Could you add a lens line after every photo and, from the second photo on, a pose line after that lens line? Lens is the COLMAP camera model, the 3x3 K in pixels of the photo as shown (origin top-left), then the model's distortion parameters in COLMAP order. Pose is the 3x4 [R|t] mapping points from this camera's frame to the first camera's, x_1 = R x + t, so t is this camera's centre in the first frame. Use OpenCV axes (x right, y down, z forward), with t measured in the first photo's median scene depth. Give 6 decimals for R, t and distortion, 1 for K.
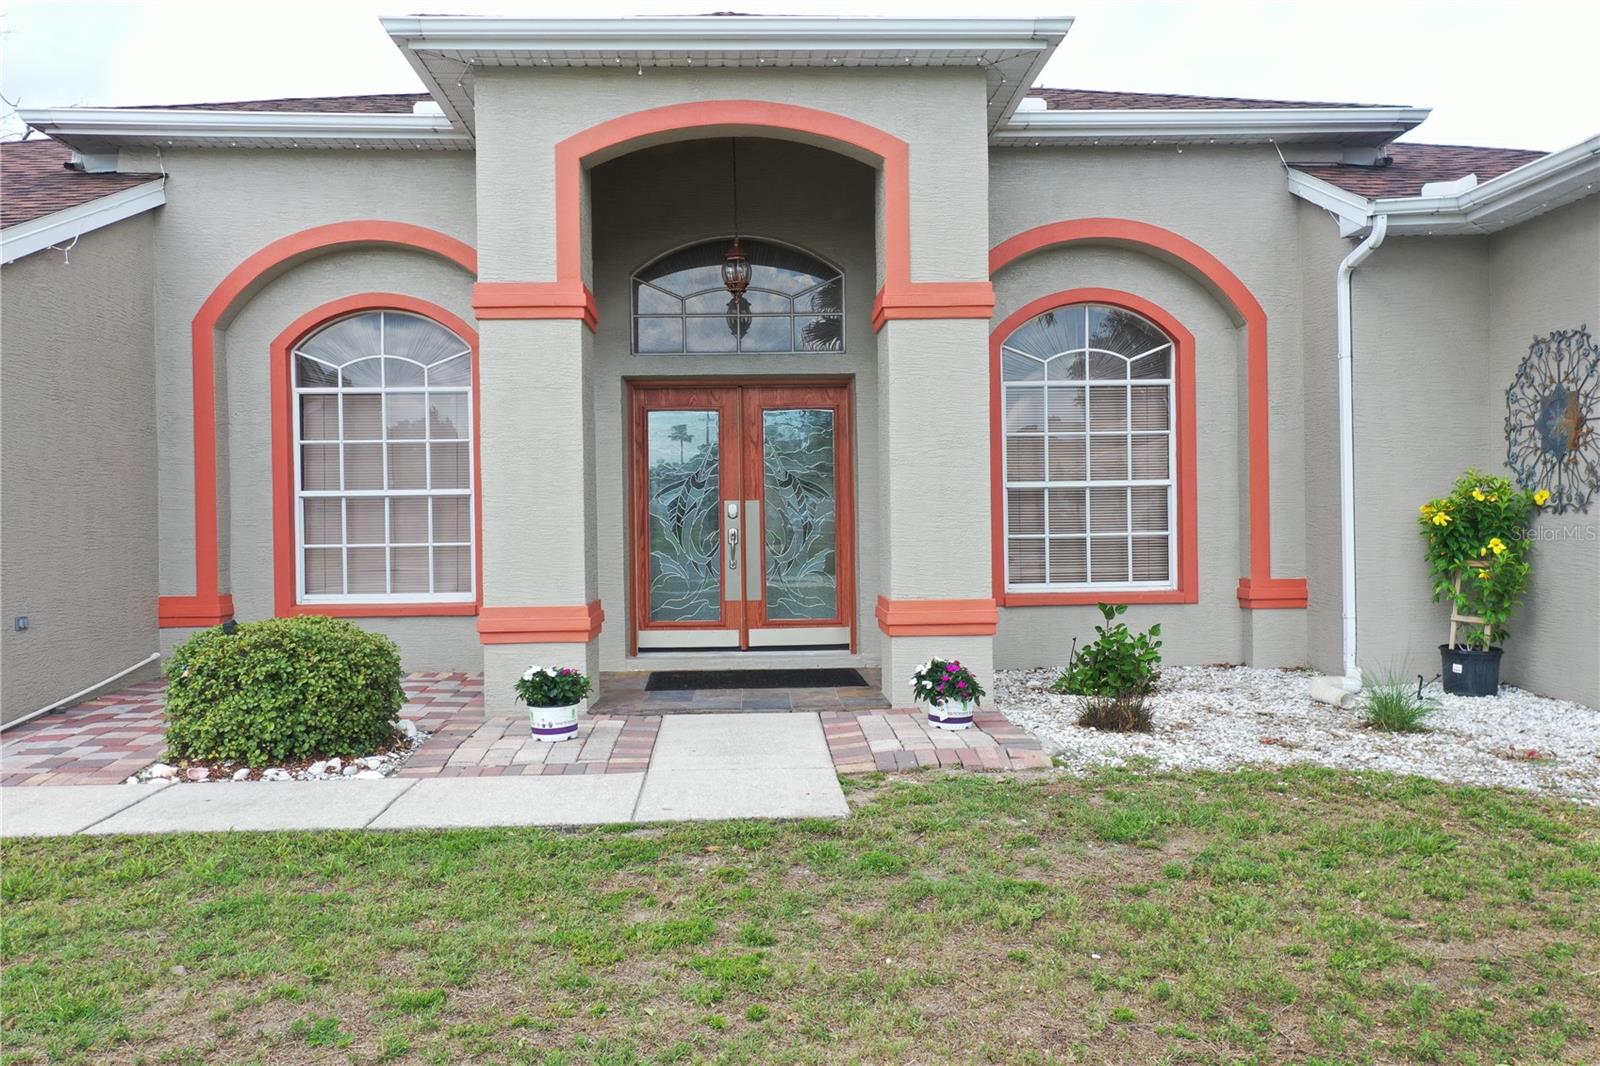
lens RADIAL K [[1261.4, 0, 804.1], [0, 1261.4, 526.9], [0, 0, 1]] dist [0.003845, 0.003494]
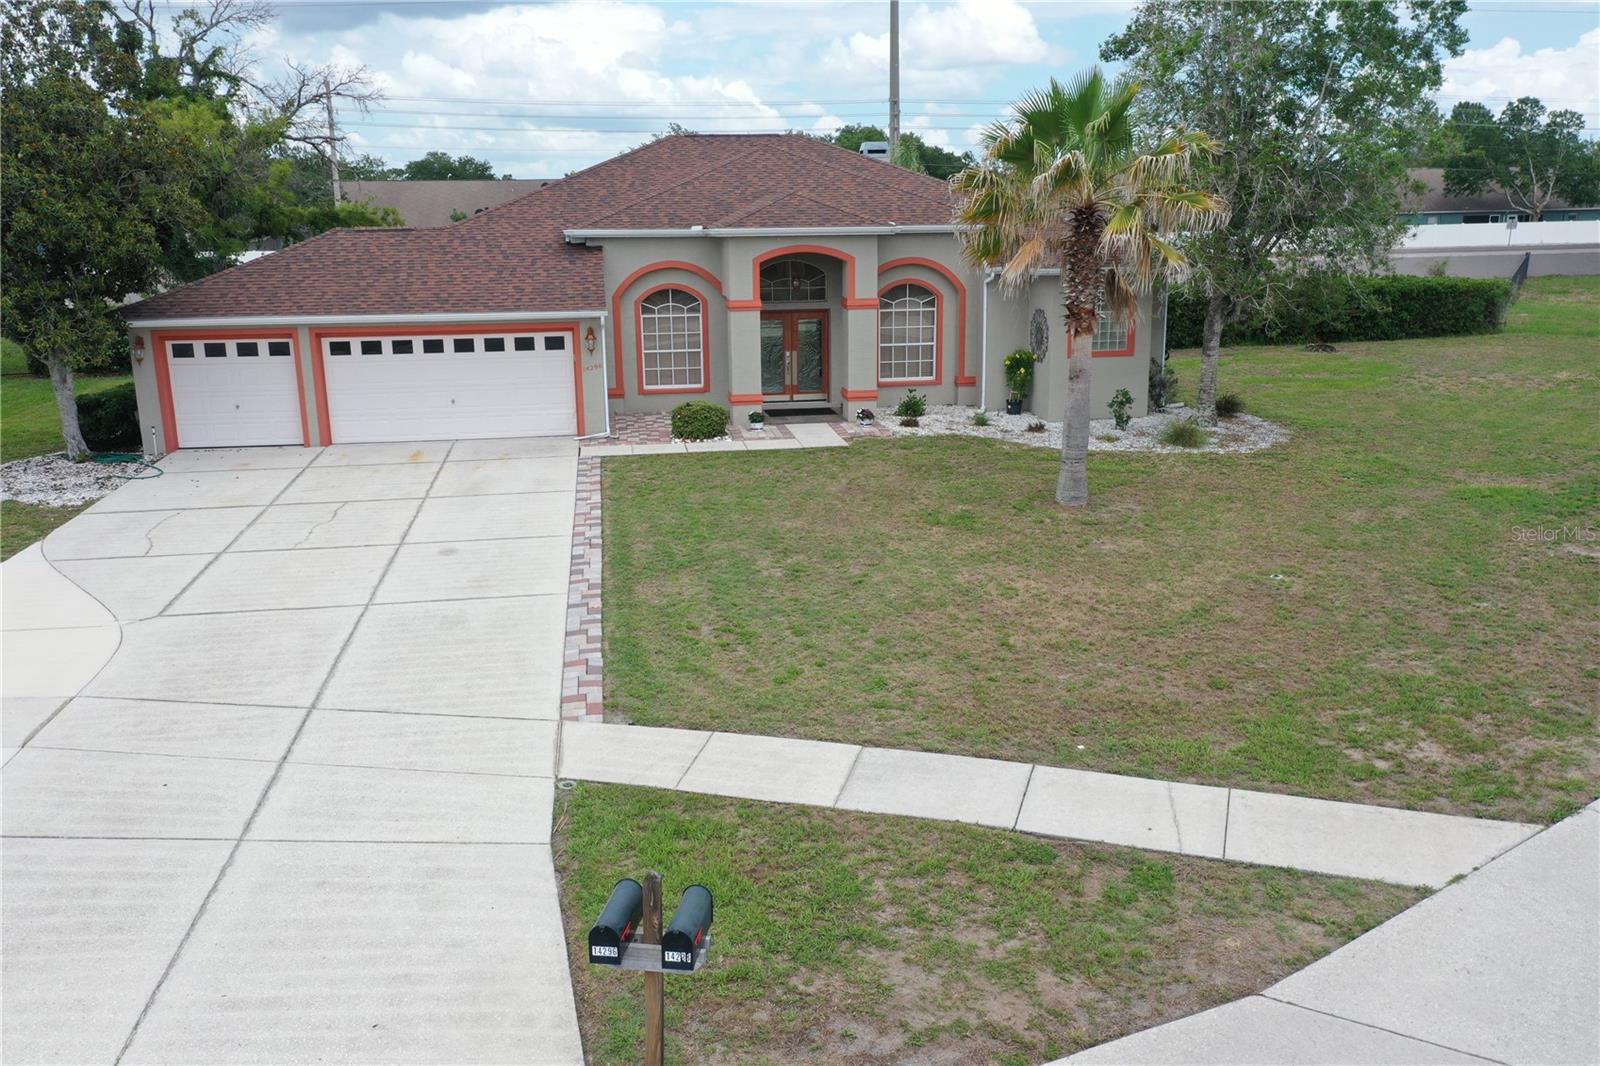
lens RADIAL K [[1261.4, 0, 797.5], [0, 1261.4, 530.8], [0, 0, 1]] dist [0.003845, 0.003494]
pose [[0.993662, -0.026480, 0.109248, -0.439202], [-0.000284, 0.971265, 0.237999, -0.376023], [-0.112411, -0.236522, 0.965102, -2.323923]]
